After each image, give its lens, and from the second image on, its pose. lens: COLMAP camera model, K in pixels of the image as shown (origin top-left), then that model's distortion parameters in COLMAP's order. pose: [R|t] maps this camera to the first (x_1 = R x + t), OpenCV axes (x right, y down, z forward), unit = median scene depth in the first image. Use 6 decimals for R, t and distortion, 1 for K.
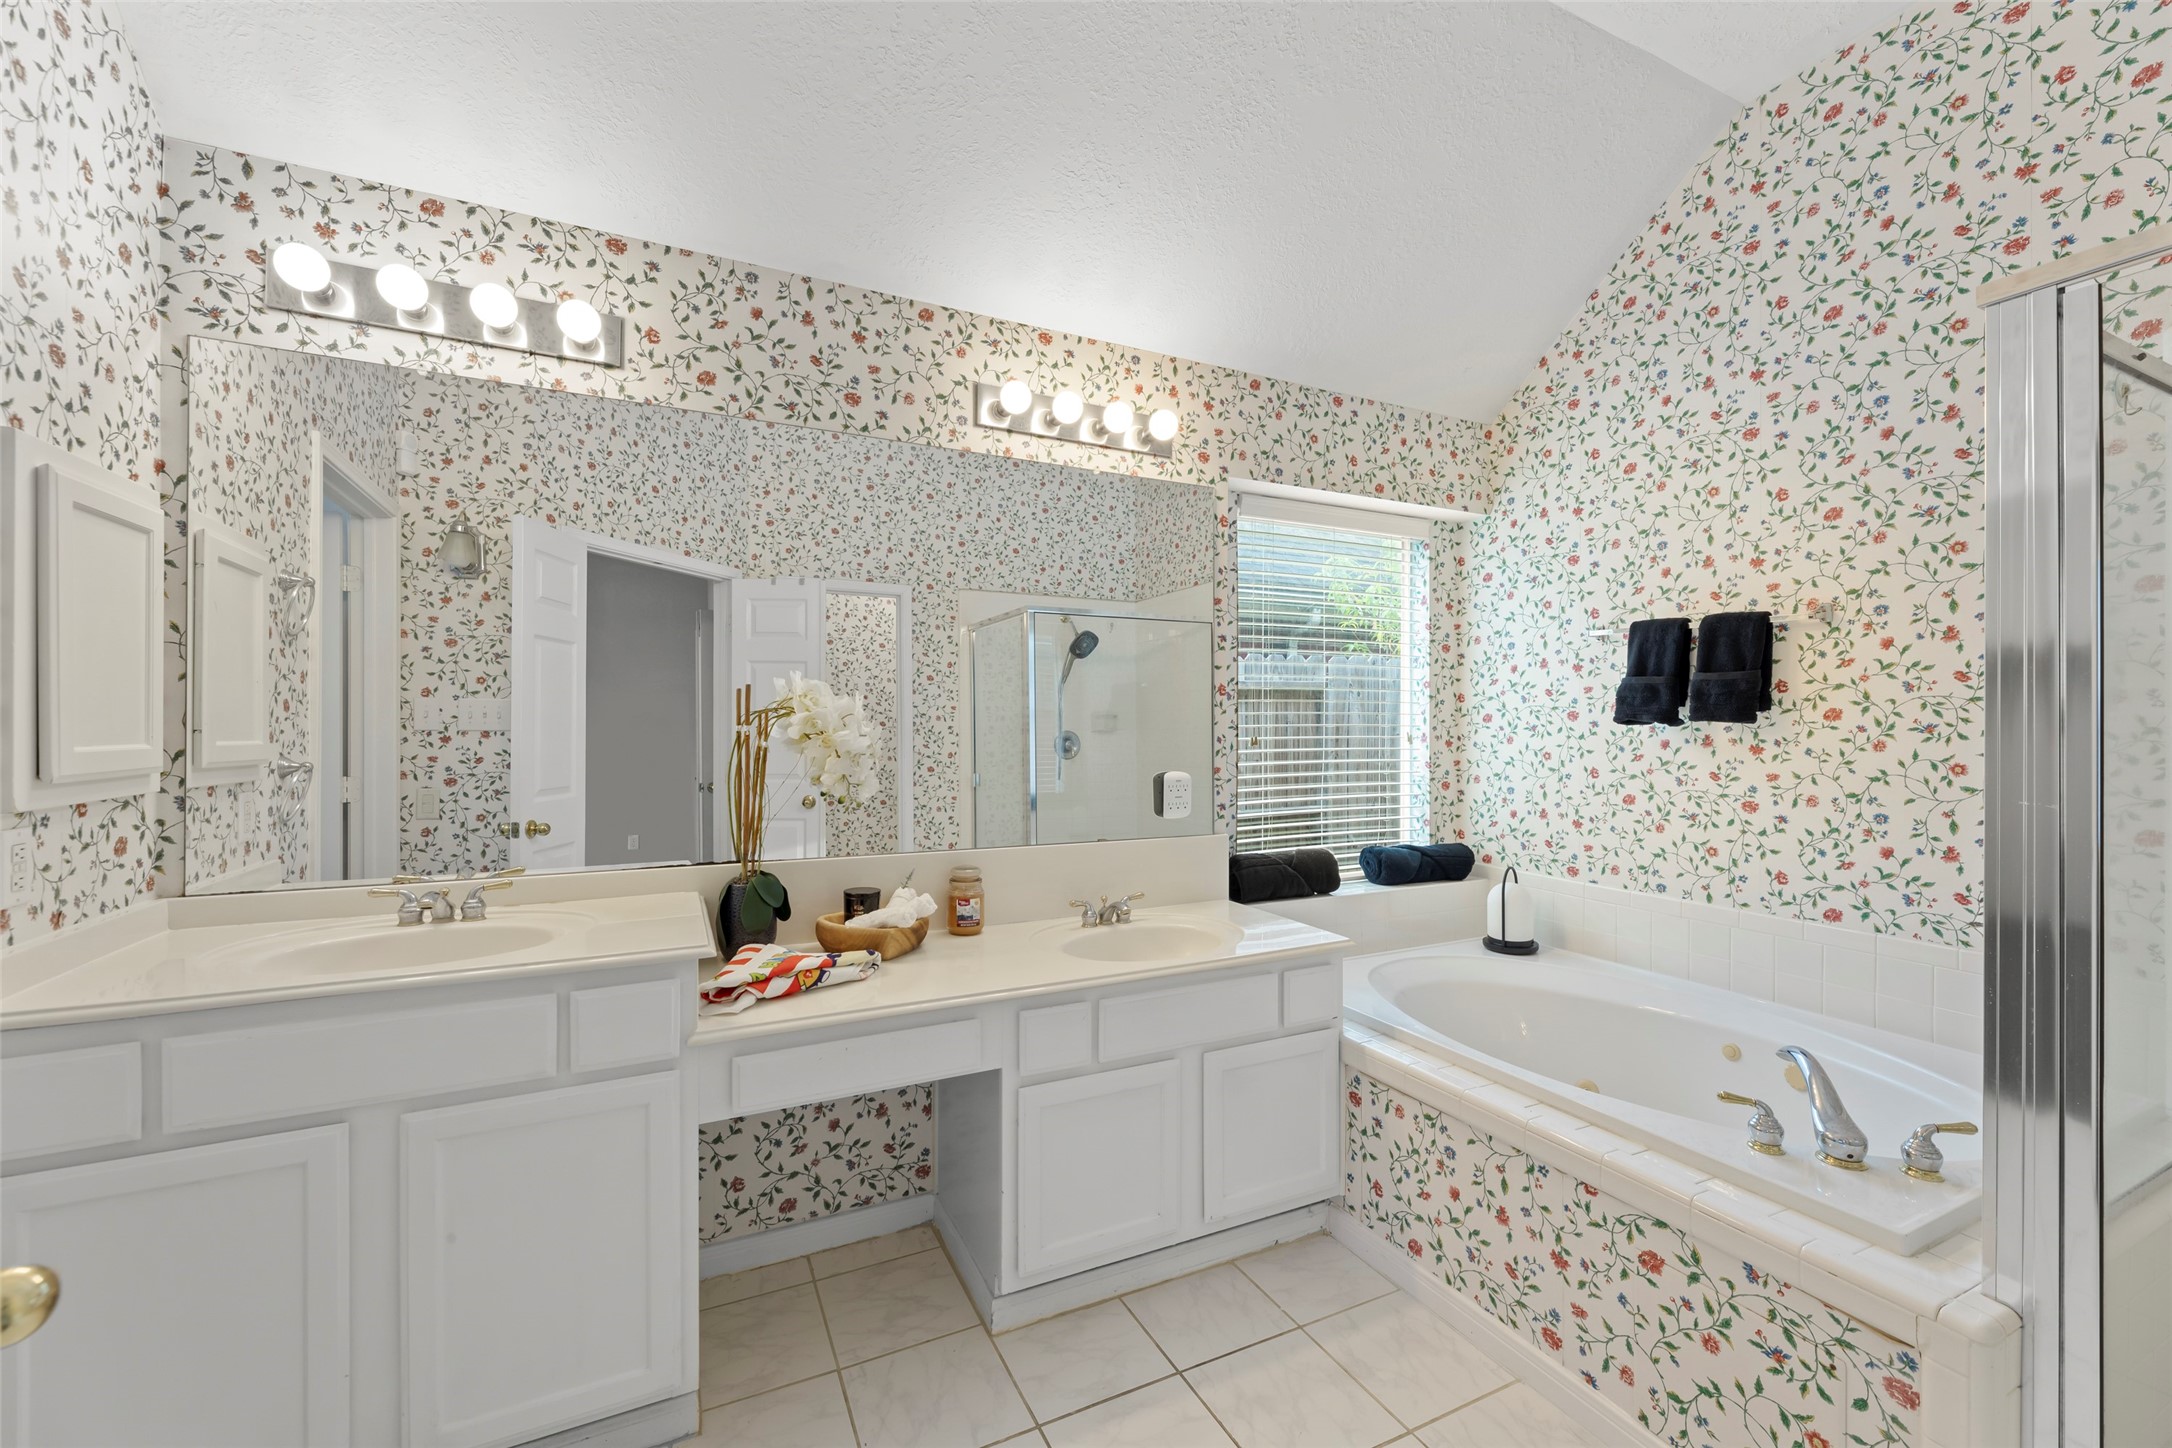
lens RADIAL K [[878.4, 0, 1078.2], [0, 878.4, 718.7], [0, 0, 1]] dist [0.004022, 0.000175]
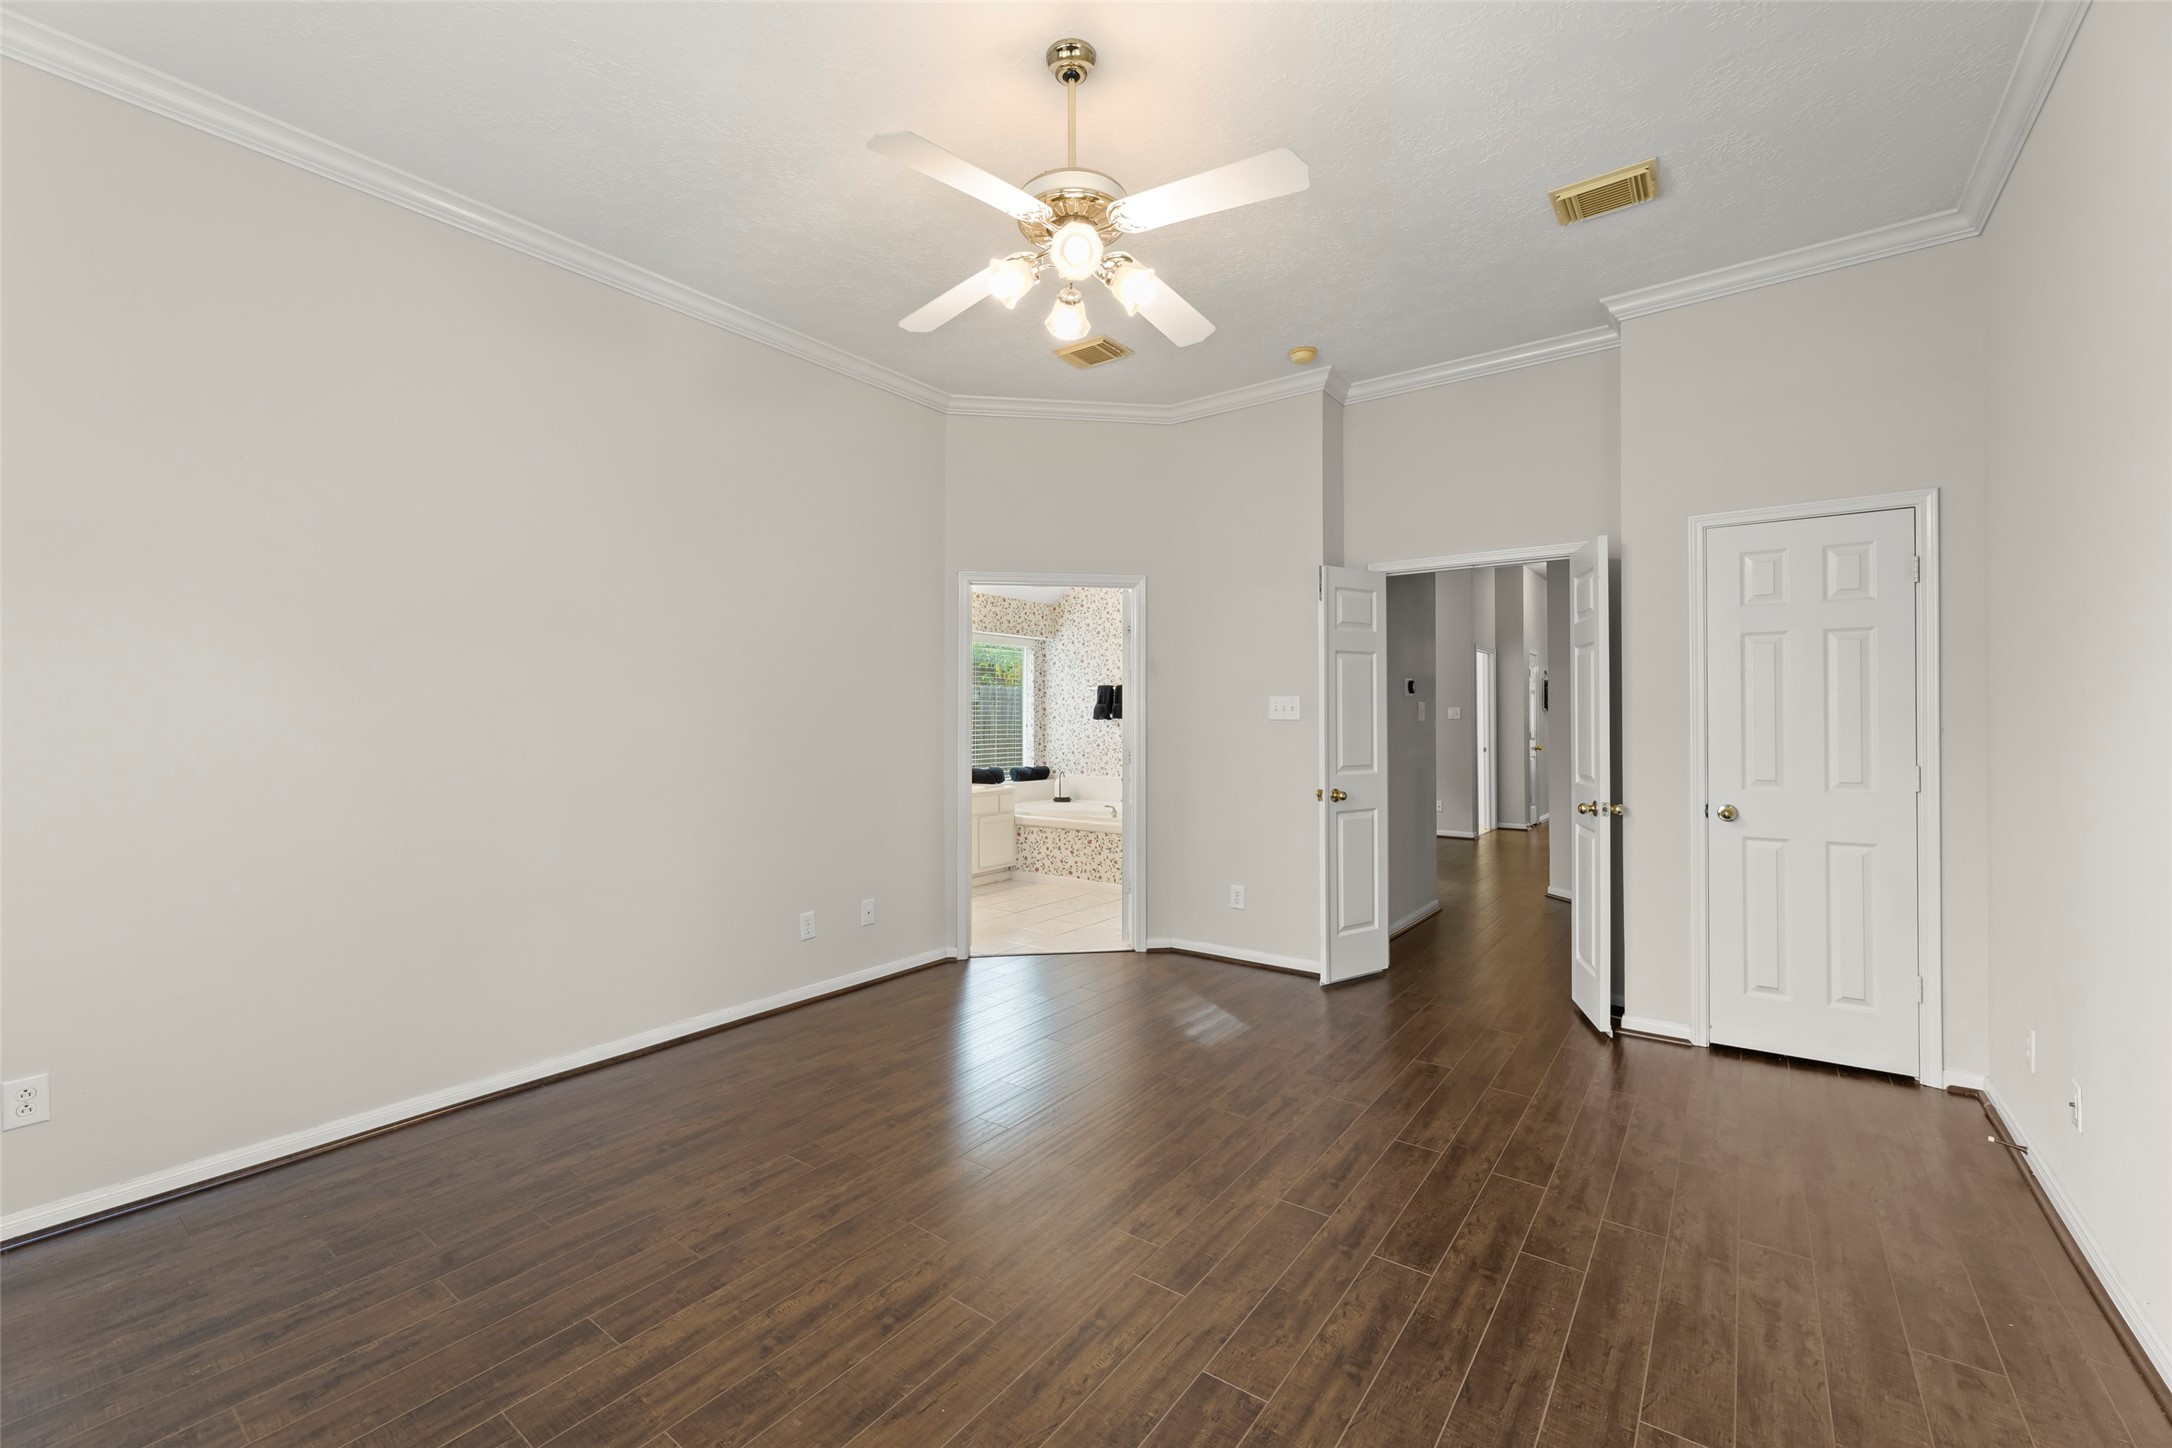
lens RADIAL K [[878.4, 0, 1089.5], [0, 878.4, 715.3], [0, 0, 1]] dist [0.004022, 0.000175]
pose [[0.886212, -0.001721, 0.463277, -0.727706], [0.001960, 0.999998, -0.000034, -0.007555], [-0.463276, 0.000938, 0.886214, -1.520855]]
